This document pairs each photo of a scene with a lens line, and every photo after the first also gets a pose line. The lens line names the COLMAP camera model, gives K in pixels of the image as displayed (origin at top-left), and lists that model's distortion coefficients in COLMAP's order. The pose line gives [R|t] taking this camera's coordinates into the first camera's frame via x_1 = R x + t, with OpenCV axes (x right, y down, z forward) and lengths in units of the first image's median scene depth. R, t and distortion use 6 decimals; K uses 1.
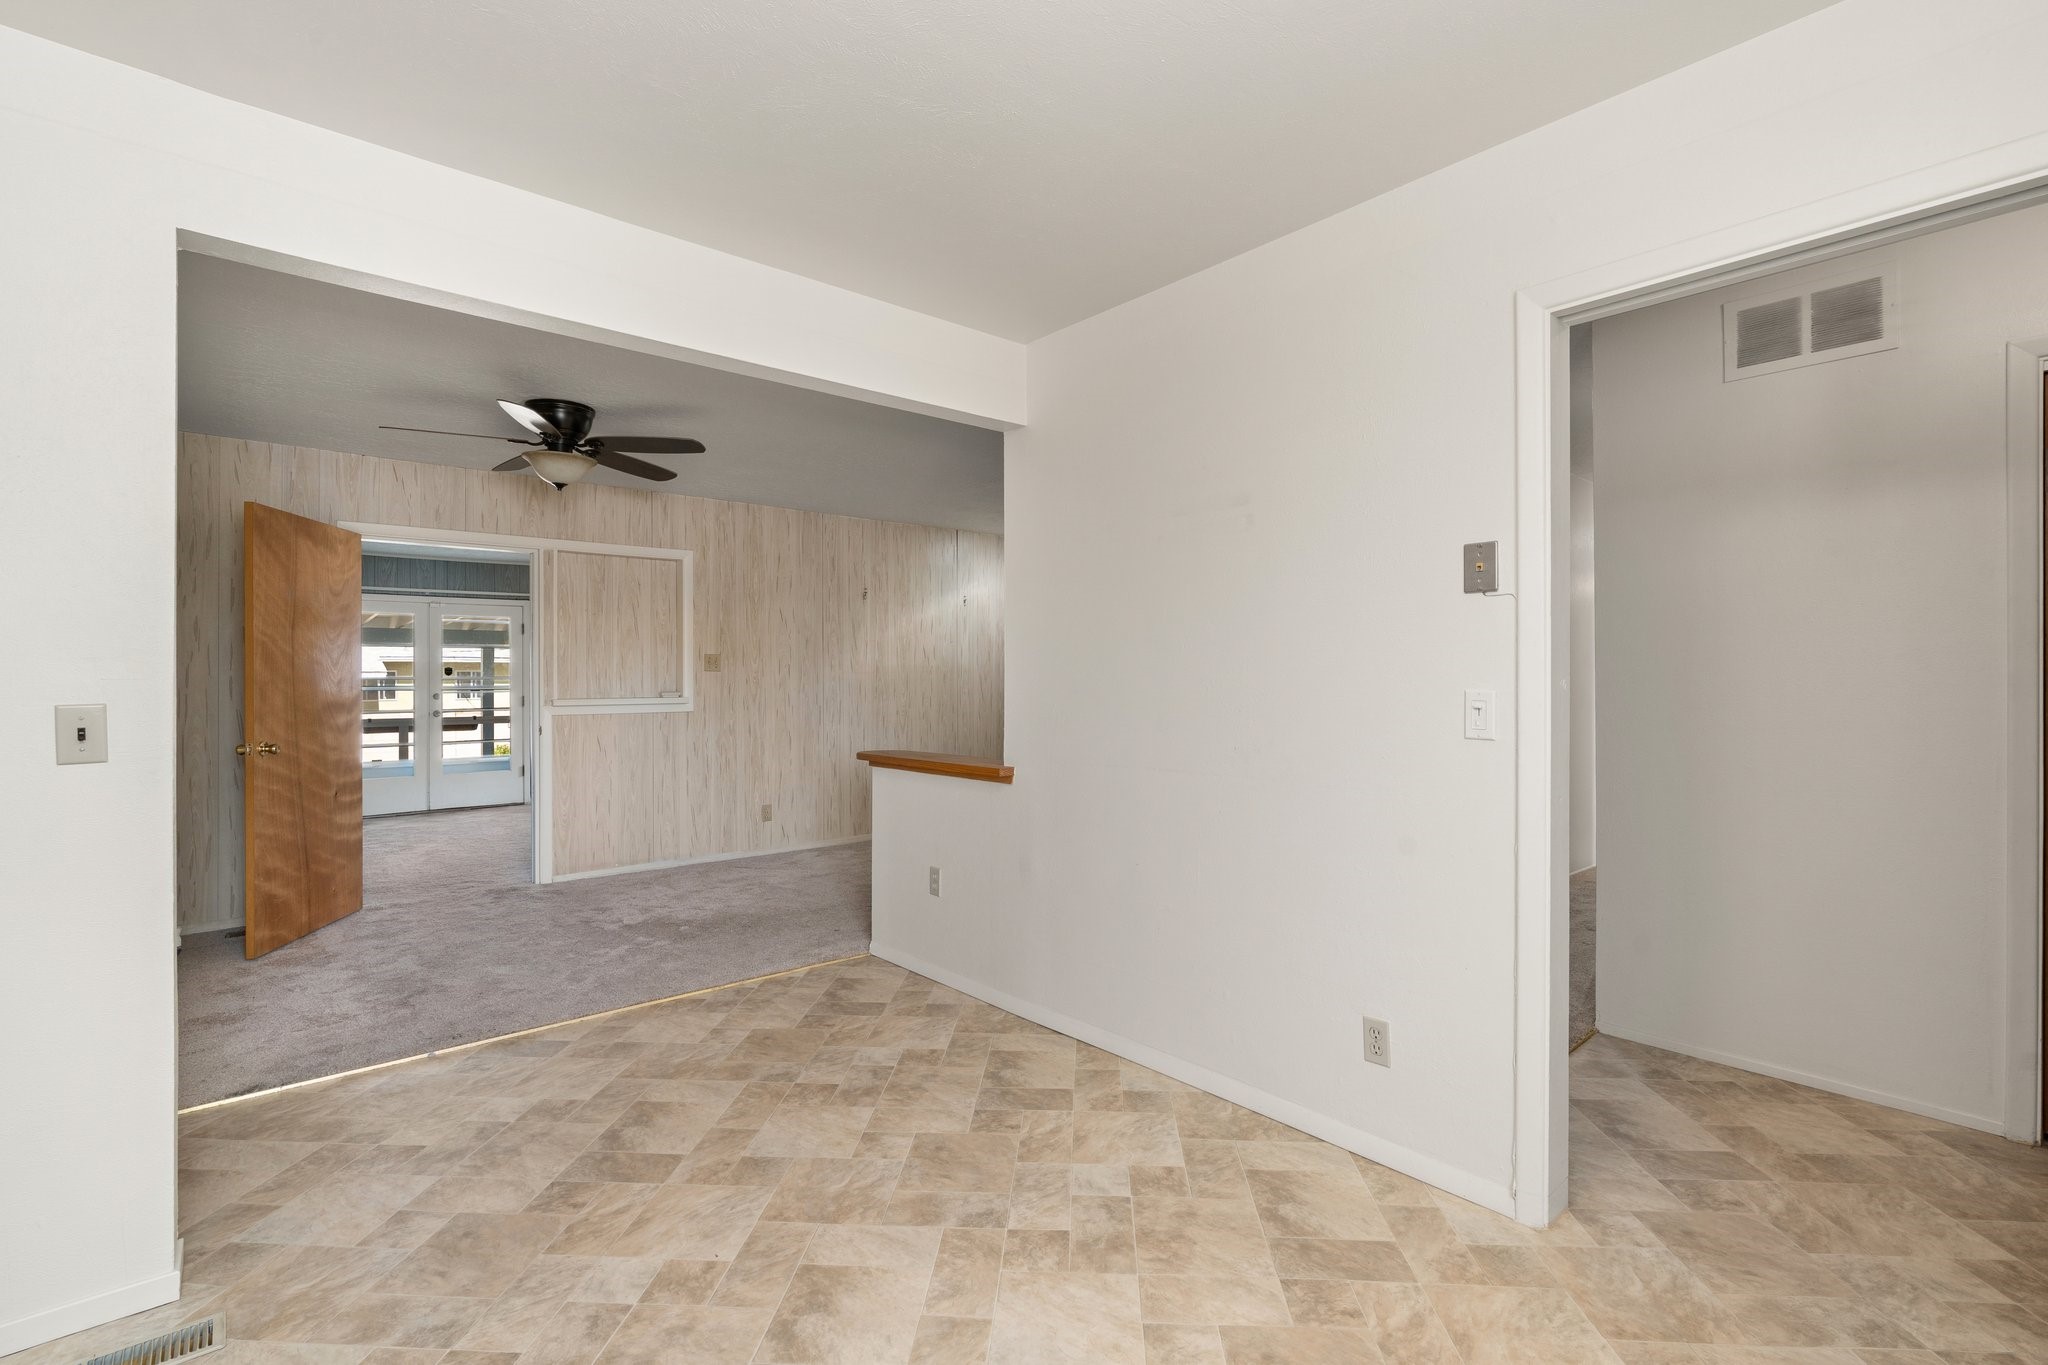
lens RADIAL K [[926.3, 0, 1026.3], [0, 926.3, 674.9], [0, 0, 1]] dist [-0.013141, 0.005618]
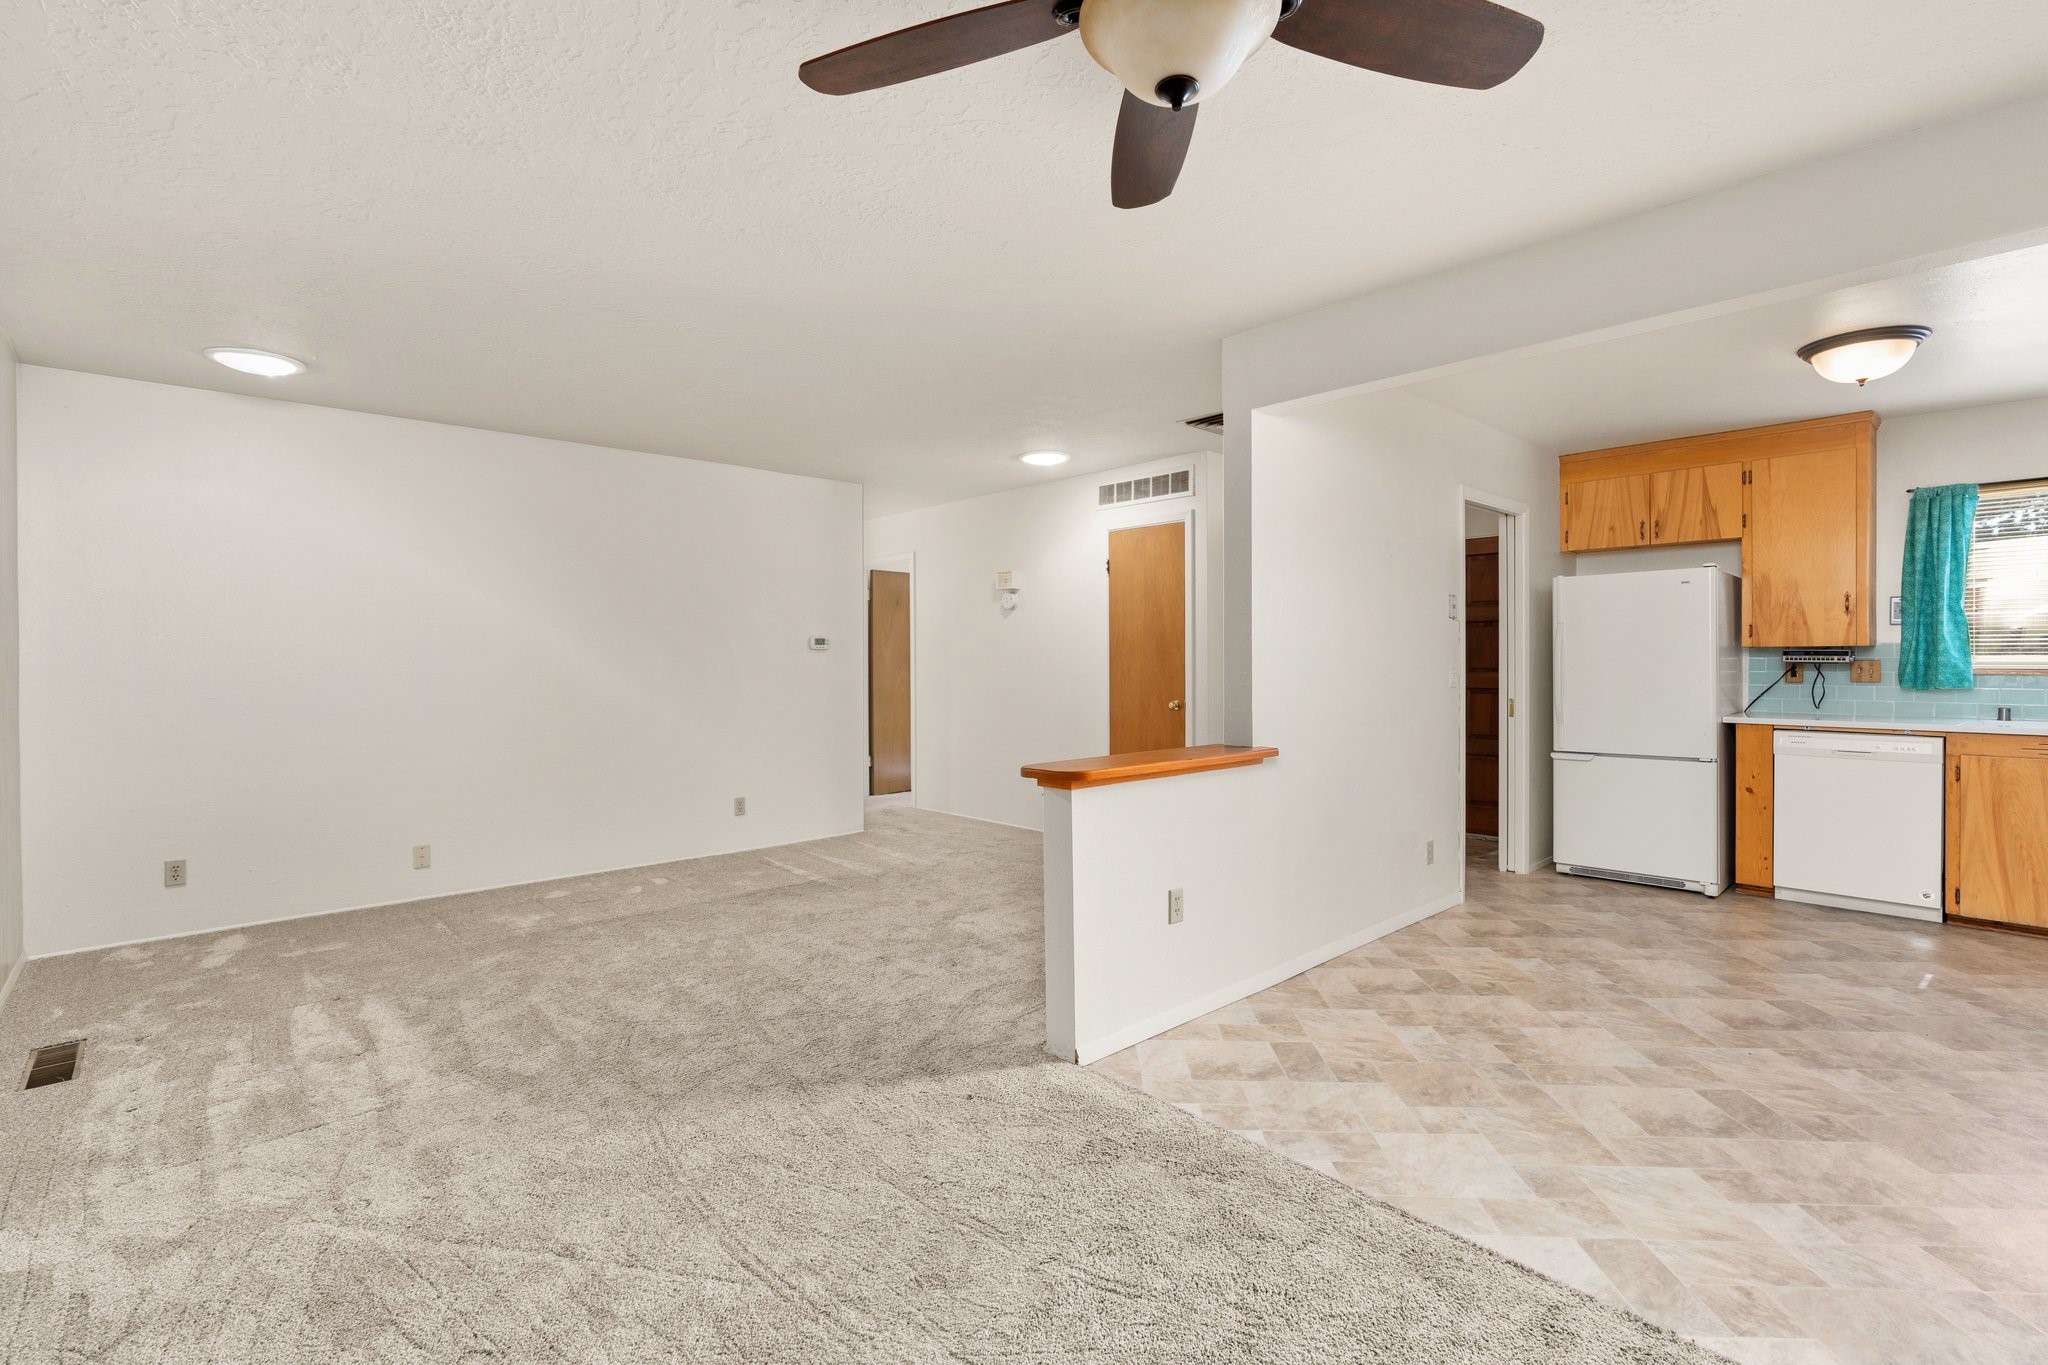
lens RADIAL K [[930.6, 0, 1024.1], [0, 930.6, 663.5], [0, 0, 1]] dist [-0.011064, 0.004787]
pose [[-0.022159, -0.002809, 0.999751, -0.737065], [-0.001087, 0.999996, 0.002786, 0.004536], [-0.999754, -0.001025, -0.022162, 0.923397]]
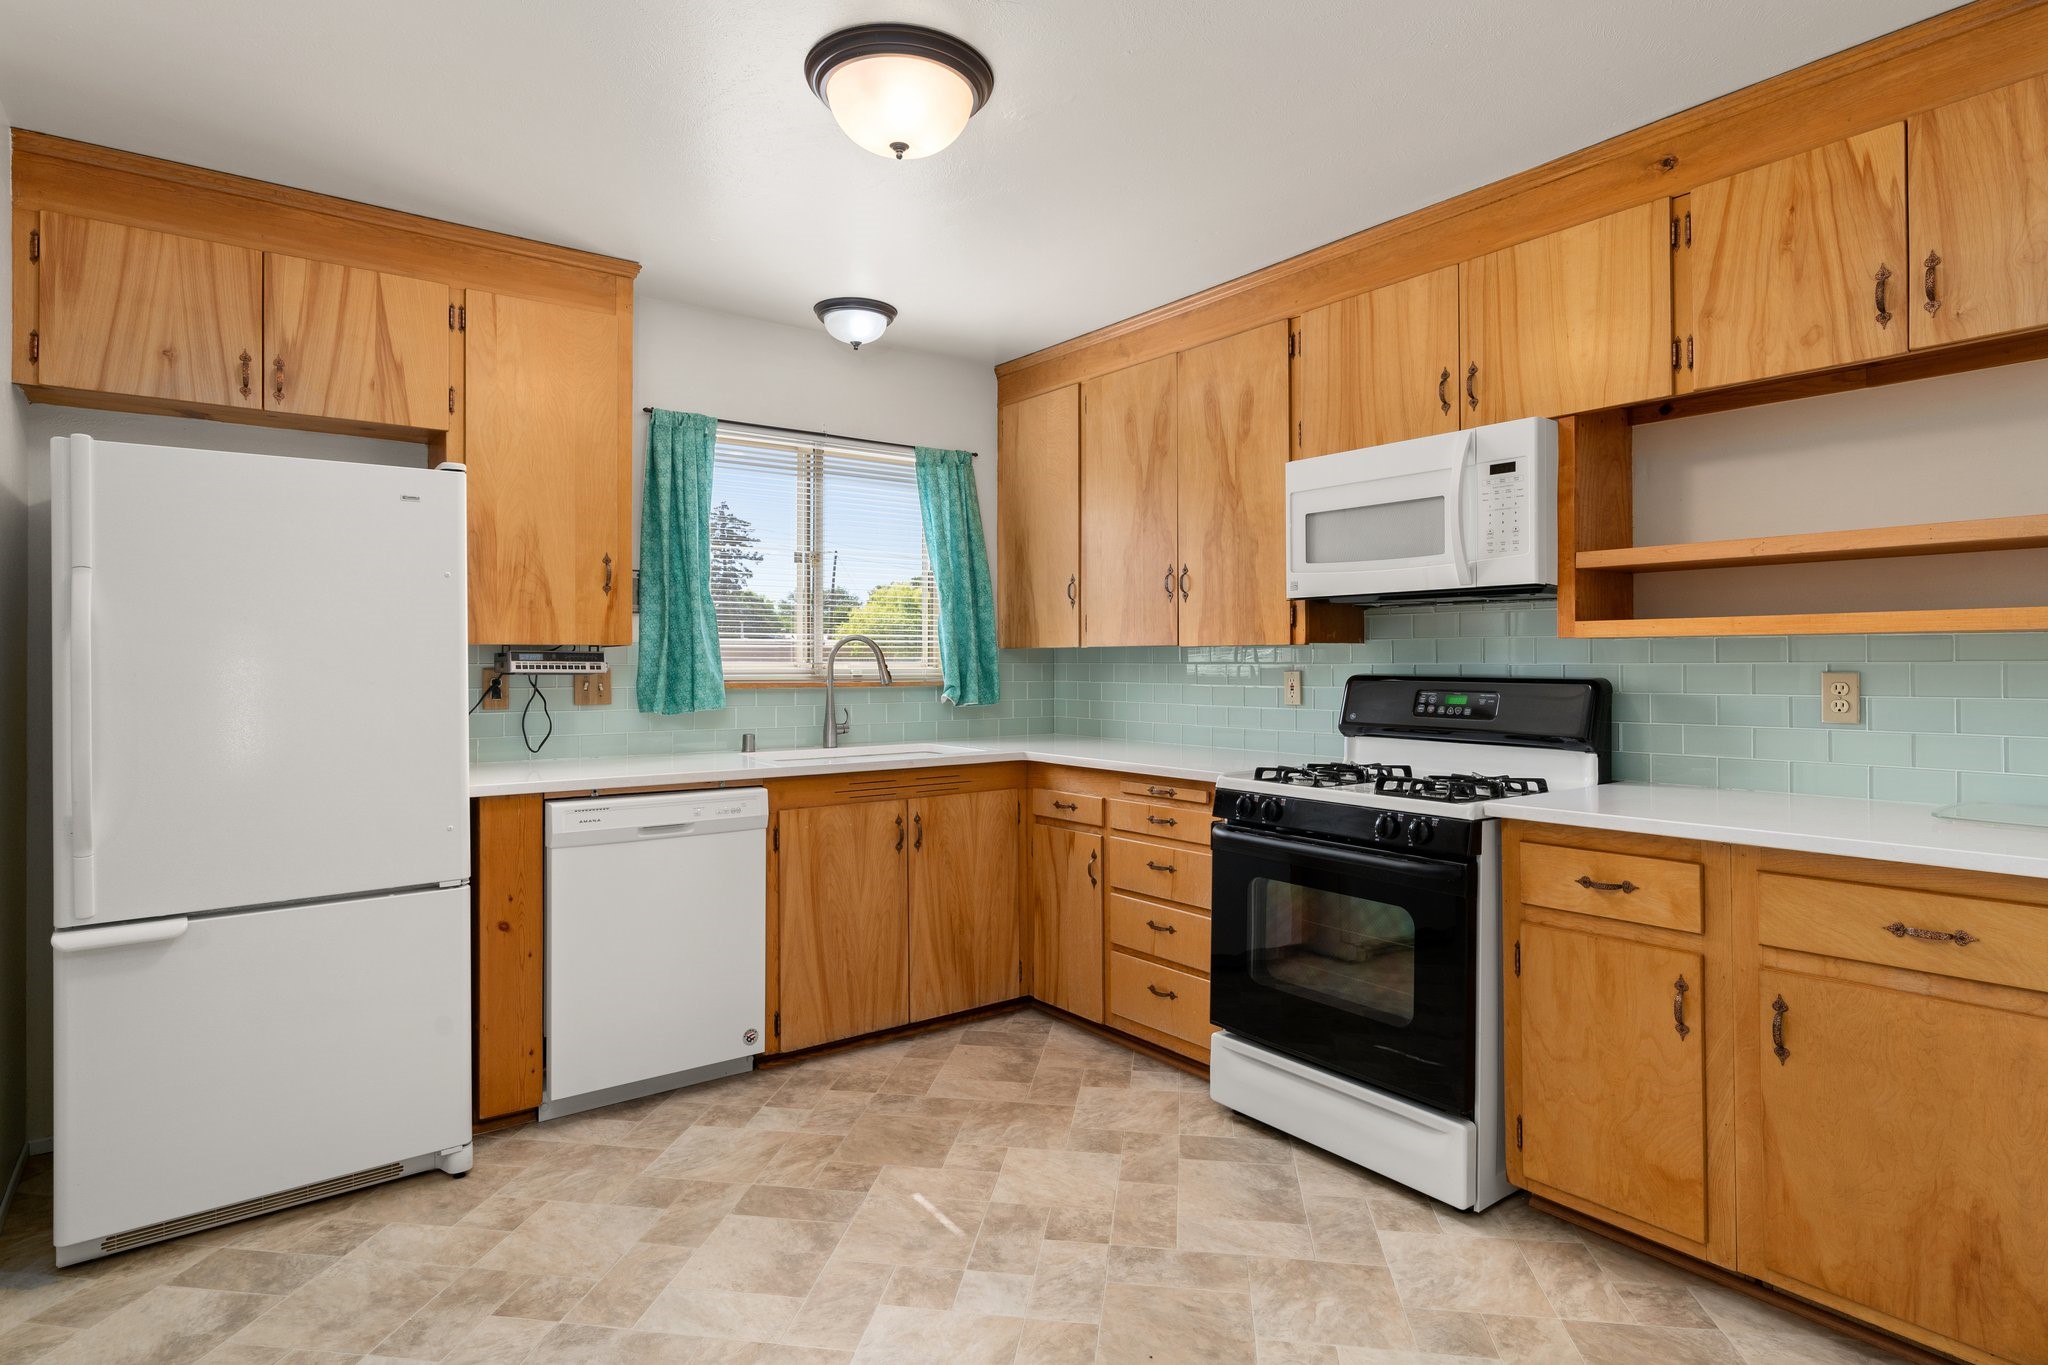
lens RADIAL K [[1100.3, 0, 1022.2], [0, 1100.3, 652.2], [0, 0, 1]] dist [-0.000807, 0.000737]
pose [[-0.996885, 0.006520, 0.078604, -0.085499], [0.005445, 0.999889, -0.013884, 0.003320], [-0.078685, -0.013413, -0.996809, 0.696527]]
